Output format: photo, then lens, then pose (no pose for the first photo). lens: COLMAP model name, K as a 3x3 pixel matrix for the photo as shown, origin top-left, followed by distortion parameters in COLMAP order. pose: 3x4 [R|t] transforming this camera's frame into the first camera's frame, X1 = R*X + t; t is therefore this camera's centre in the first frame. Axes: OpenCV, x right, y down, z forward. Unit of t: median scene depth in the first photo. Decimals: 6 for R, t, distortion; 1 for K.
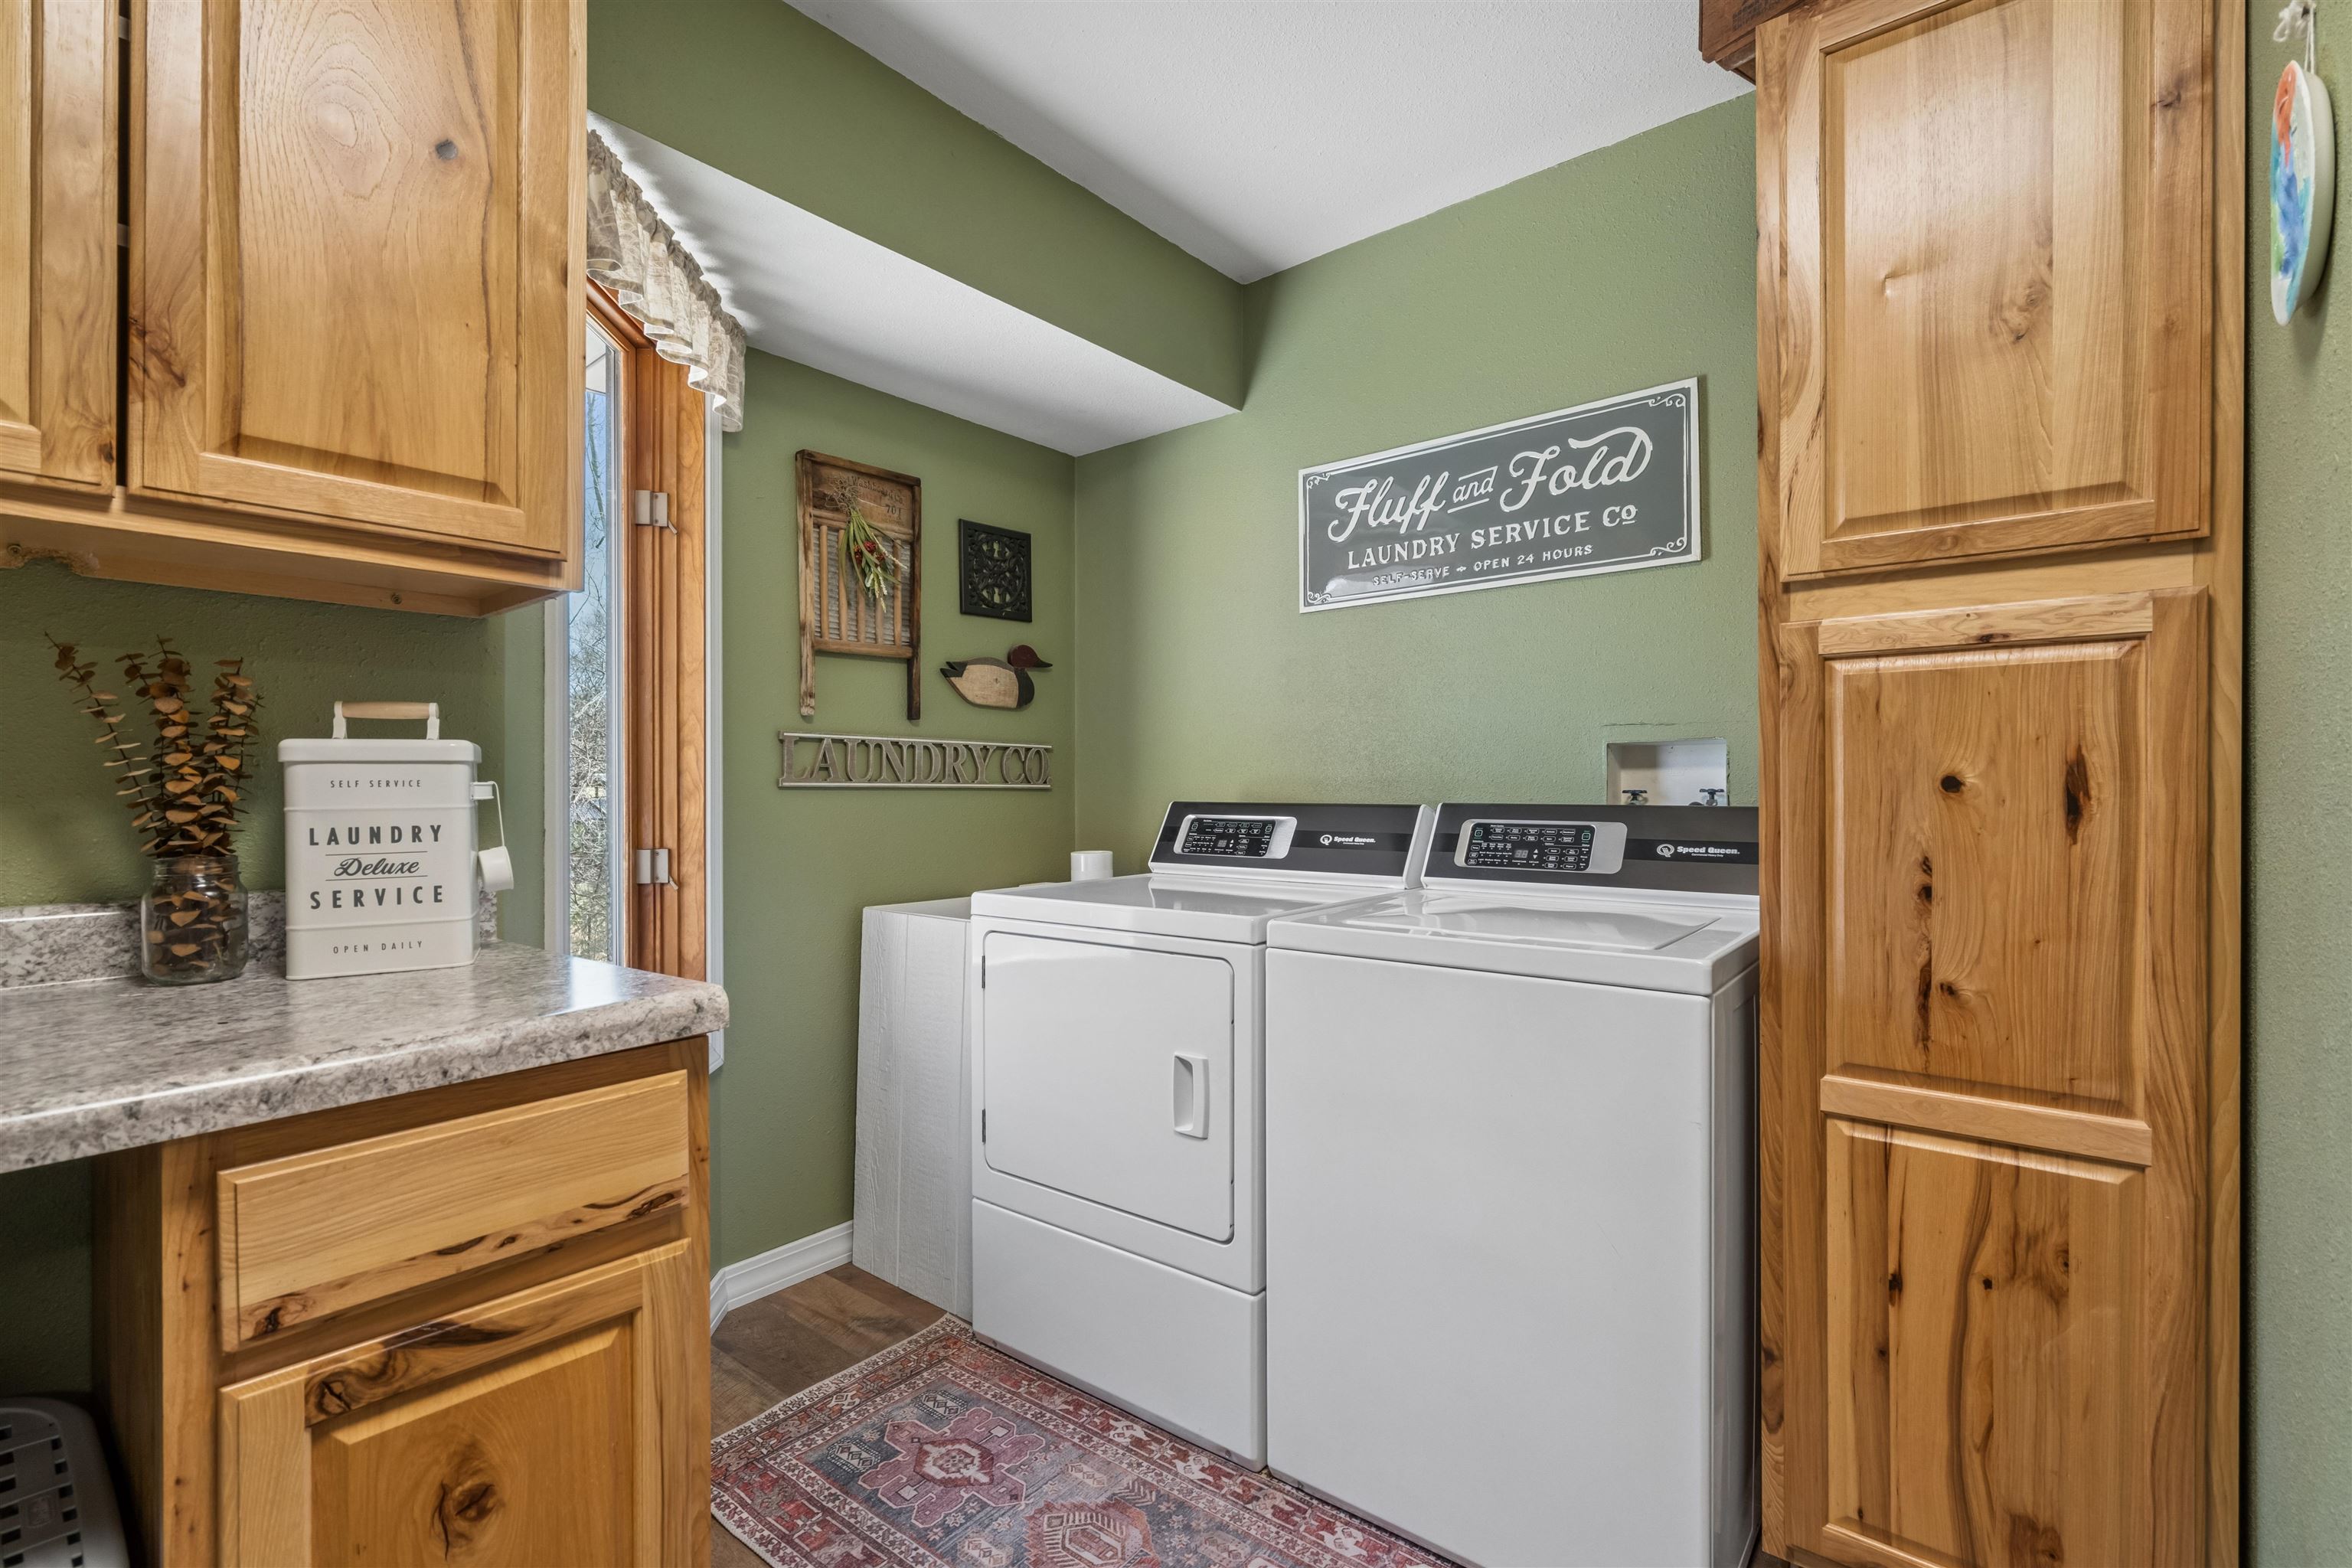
lens RADIAL K [[1064.4, 0, 1183.4], [0, 1064.4, 785.6], [0, 0, 1]] dist [-0.001157, 0.000602]
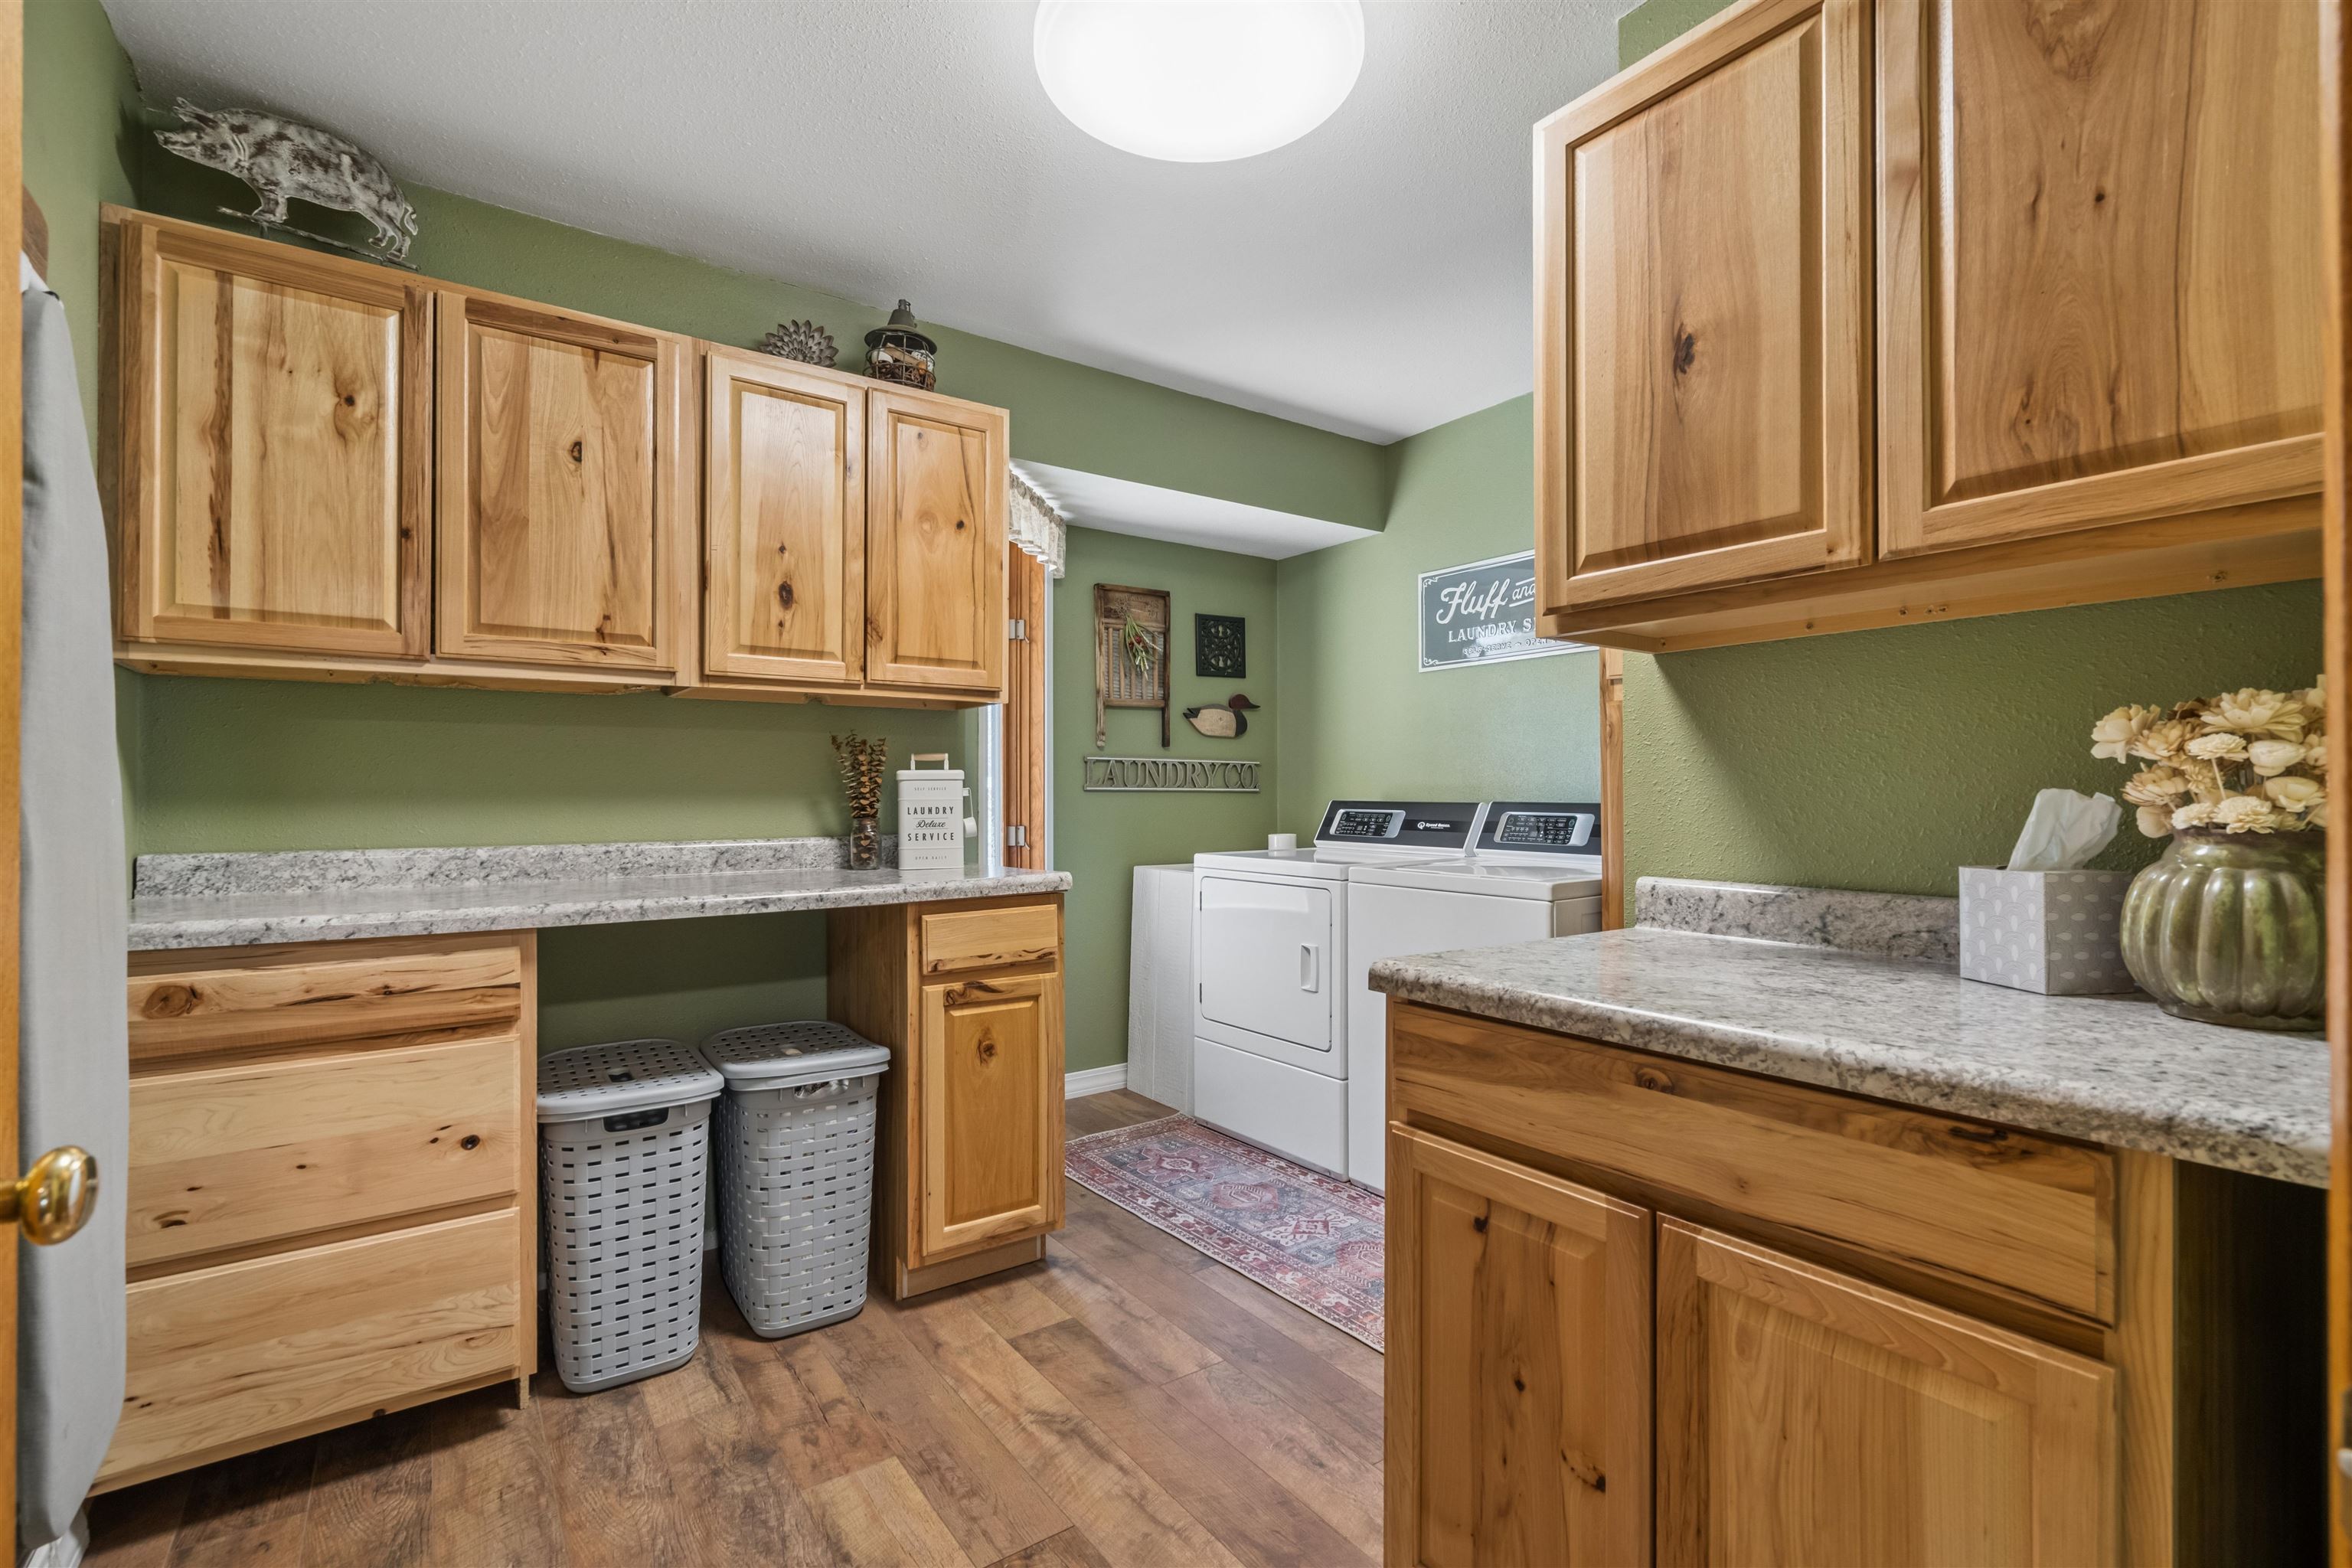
lens RADIAL K [[1064.4, 0, 1183.4], [0, 1064.4, 785.6], [0, 0, 1]] dist [-0.001157, 0.000602]
pose [[0.966688, 0.000295, -0.255957, 0.205325], [-0.001068, 0.999995, -0.002884, -0.001692], [0.255955, 0.003061, 0.966684, -0.598870]]
